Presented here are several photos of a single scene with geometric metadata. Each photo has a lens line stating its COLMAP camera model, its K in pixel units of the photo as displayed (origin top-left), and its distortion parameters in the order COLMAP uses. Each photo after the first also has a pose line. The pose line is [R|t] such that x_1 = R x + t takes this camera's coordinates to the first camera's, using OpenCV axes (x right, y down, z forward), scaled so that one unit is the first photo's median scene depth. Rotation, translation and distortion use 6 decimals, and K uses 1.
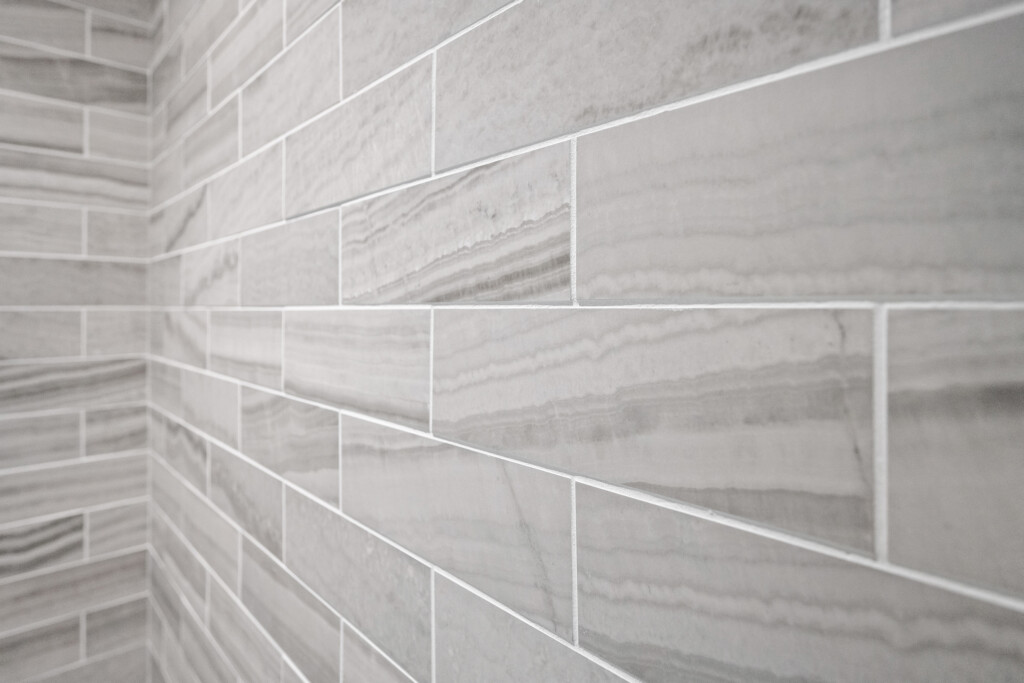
lens RADIAL K [[602.8, 0, 511.4], [0, 602.8, 338.8], [0, 0, 1]] dist [-0.003044, -0.000625]
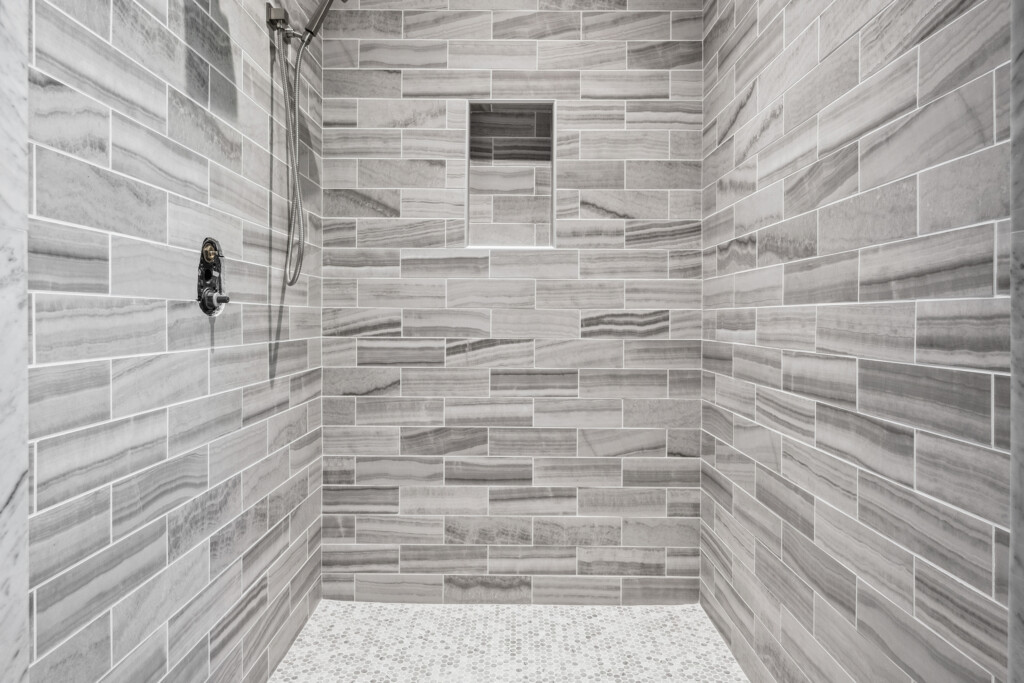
lens RADIAL K [[589.3, 0, 504.8], [0, 589.3, 338.3], [0, 0, 1]] dist [-0.007346, 0.001996]
pose [[0.734472, 0.010549, -0.678557, 0.077500], [-0.002232, 0.999911, 0.013130, 0.366260], [0.678636, -0.008129, 0.734430, -0.558658]]
